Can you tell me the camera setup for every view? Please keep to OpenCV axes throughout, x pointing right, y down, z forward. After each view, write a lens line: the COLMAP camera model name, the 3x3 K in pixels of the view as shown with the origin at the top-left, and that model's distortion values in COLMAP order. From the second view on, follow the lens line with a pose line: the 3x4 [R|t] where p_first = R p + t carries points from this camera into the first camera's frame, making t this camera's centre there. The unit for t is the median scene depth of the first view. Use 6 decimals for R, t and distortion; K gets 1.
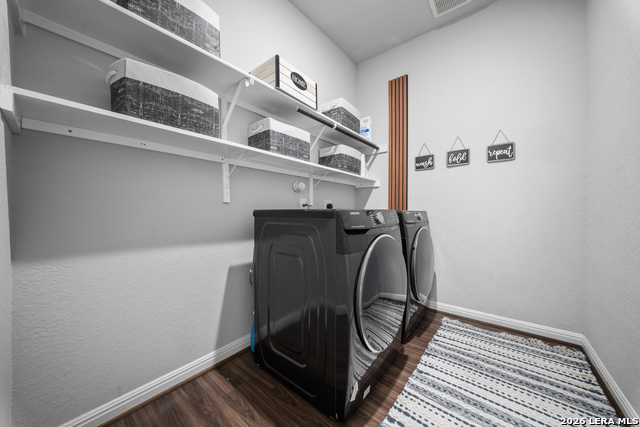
lens RADIAL K [[222.4, 0, 320.7], [0, 222.4, 212.3], [0, 0, 1]] dist [-0.002571, -0.002232]
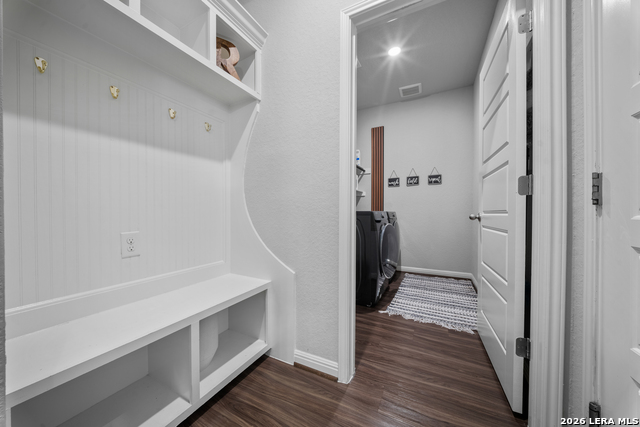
lens RADIAL K [[222.4, 0, 317.6], [0, 222.4, 213.8], [0, 0, 1]] dist [-0.002571, -0.002232]
pose [[0.979415, -0.002072, 0.201846, -0.438818], [0.001231, 0.999990, 0.004295, 0.000881], [-0.201853, -0.003958, 0.979408, -0.521987]]
